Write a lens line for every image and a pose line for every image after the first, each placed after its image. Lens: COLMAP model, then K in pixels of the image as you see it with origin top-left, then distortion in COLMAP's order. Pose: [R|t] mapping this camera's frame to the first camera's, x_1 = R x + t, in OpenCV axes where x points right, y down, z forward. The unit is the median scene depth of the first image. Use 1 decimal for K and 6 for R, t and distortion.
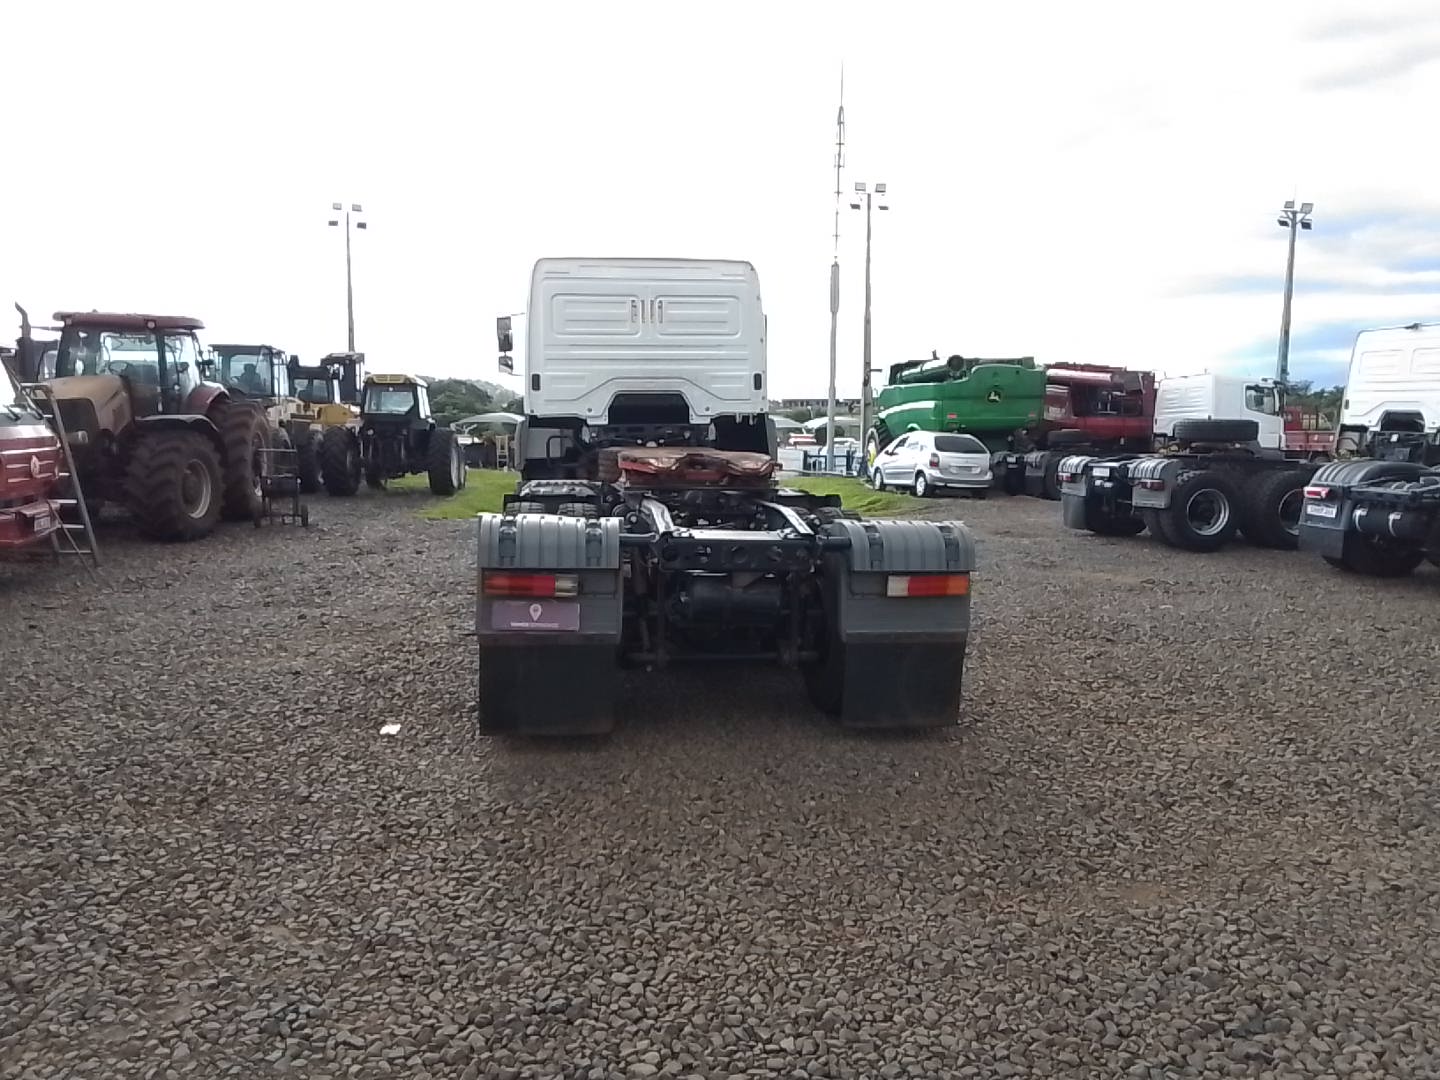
lens RADIAL K [[989.7, 0, 715.9], [0, 989.7, 535.9], [0, 0, 1]] dist [0.086679, -0.118765]
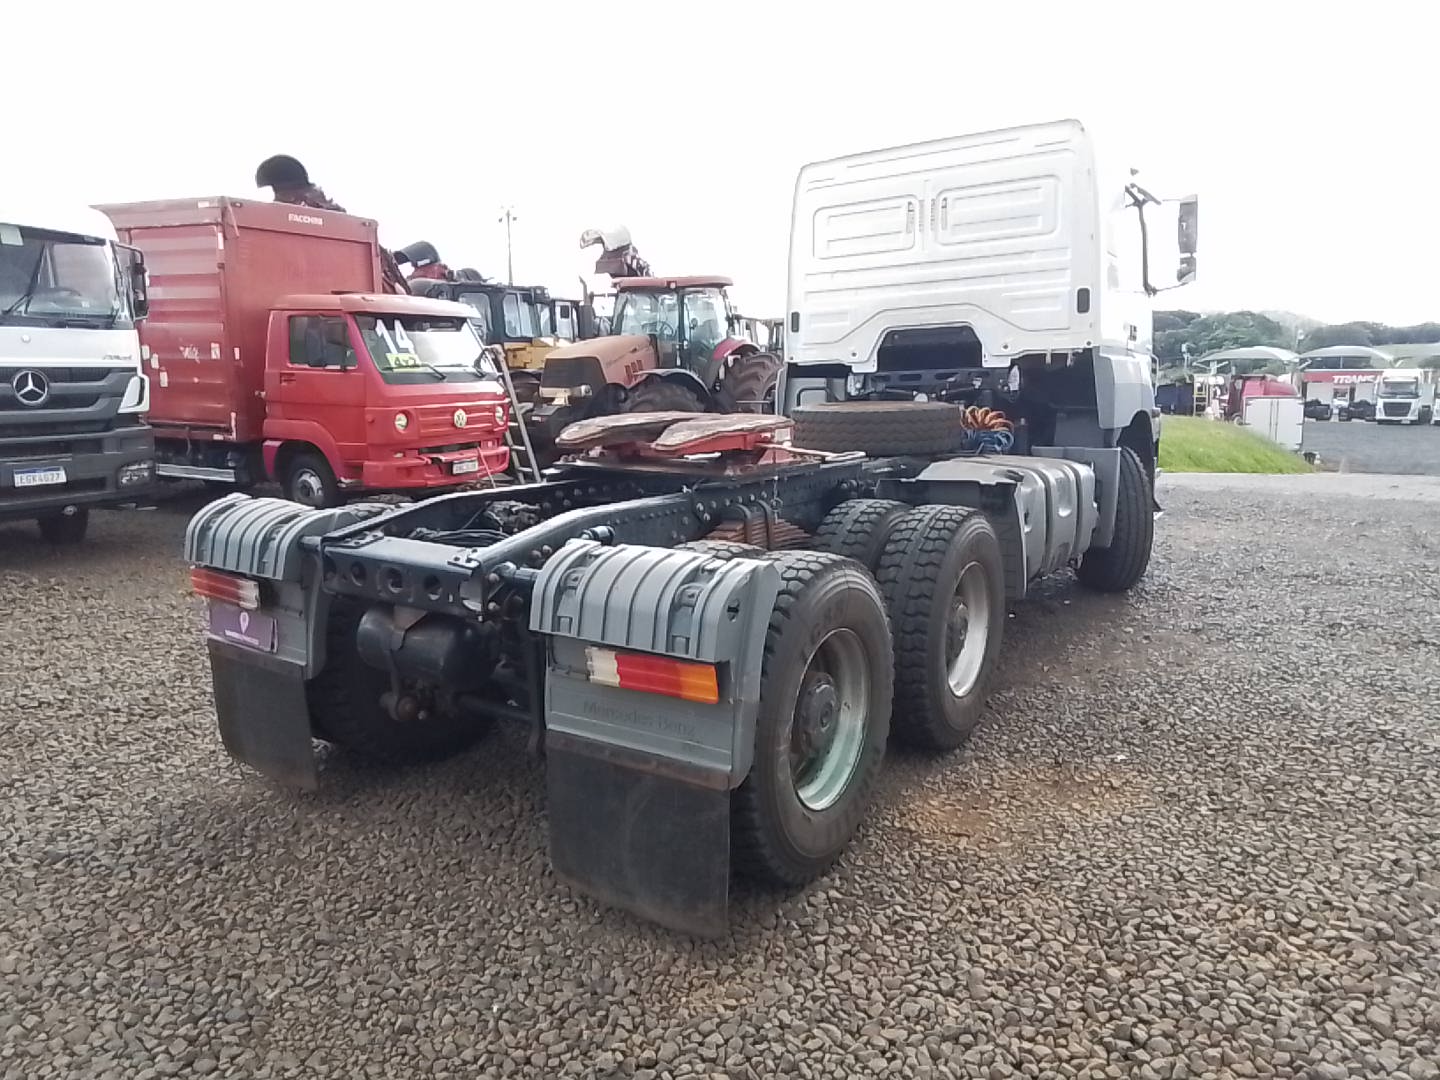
lens RADIAL K [[989.7, 0, 715.9], [0, 989.7, 535.9], [0, 0, 1]] dist [0.086679, -0.118765]
pose [[0.739959, 0.090530, -0.666532, 0.321929], [-0.051795, 0.995628, 0.077728, -0.038107], [0.670655, -0.022993, 0.741413, 0.332768]]
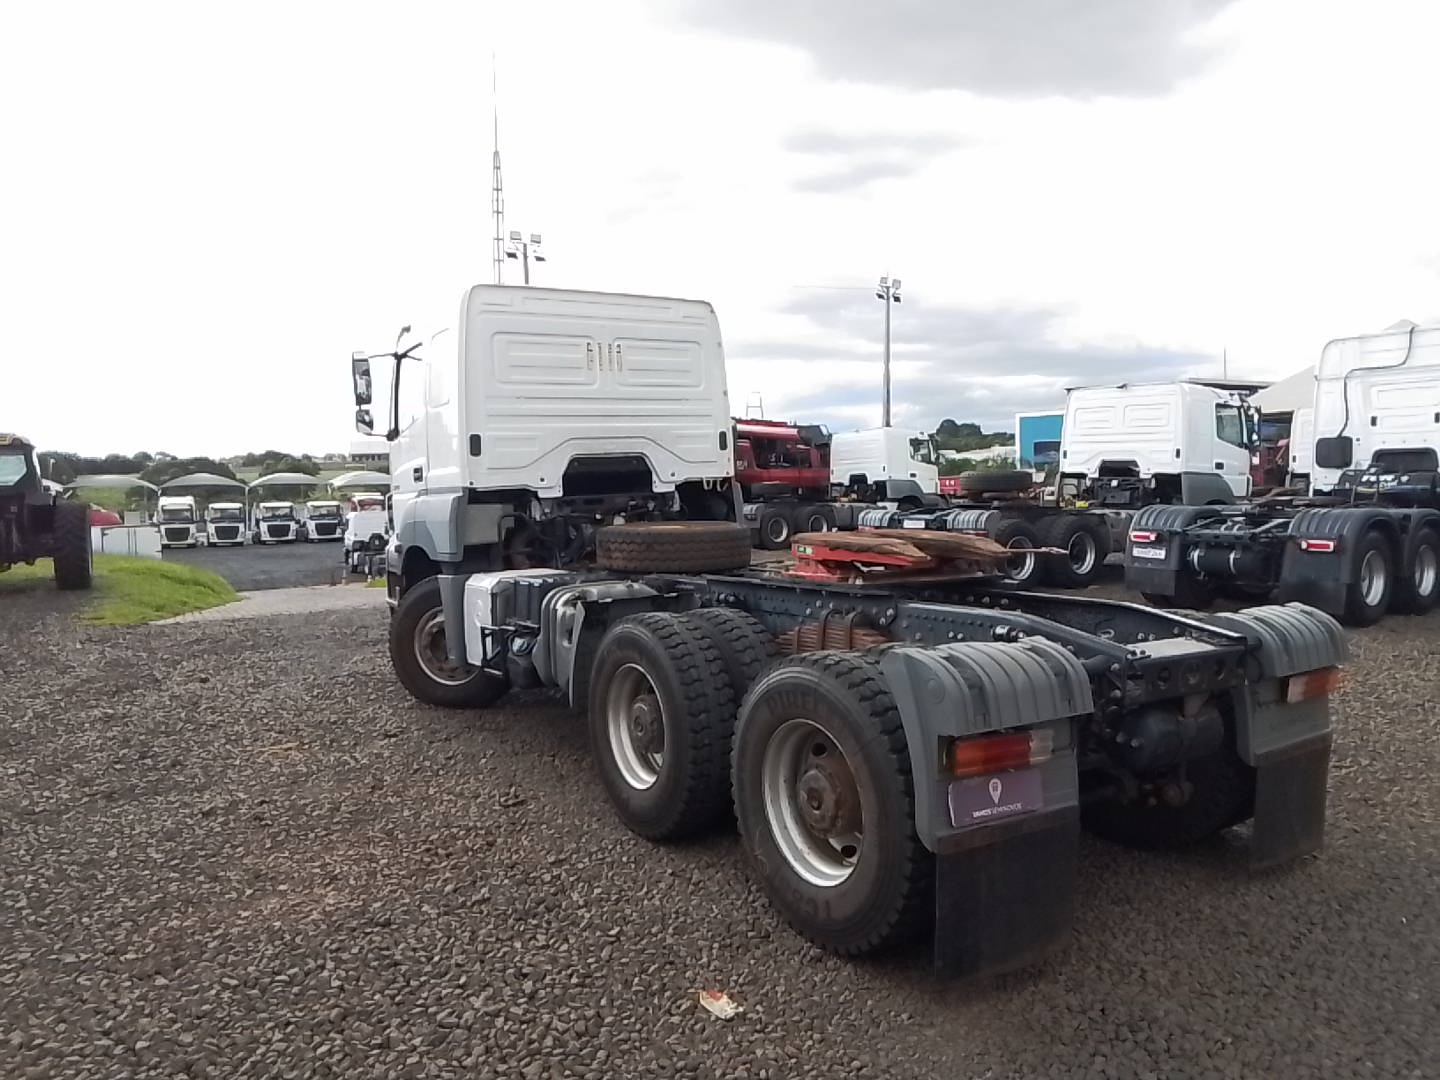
lens RADIAL K [[989.7, 0, 715.9], [0, 989.7, 535.9], [0, 0, 1]] dist [0.086679, -0.118765]
pose [[0.912202, -0.049714, 0.406714, -0.315717], [0.070728, 0.996817, -0.036788, -0.042753], [-0.403591, 0.062324, 0.912815, 0.226046]]
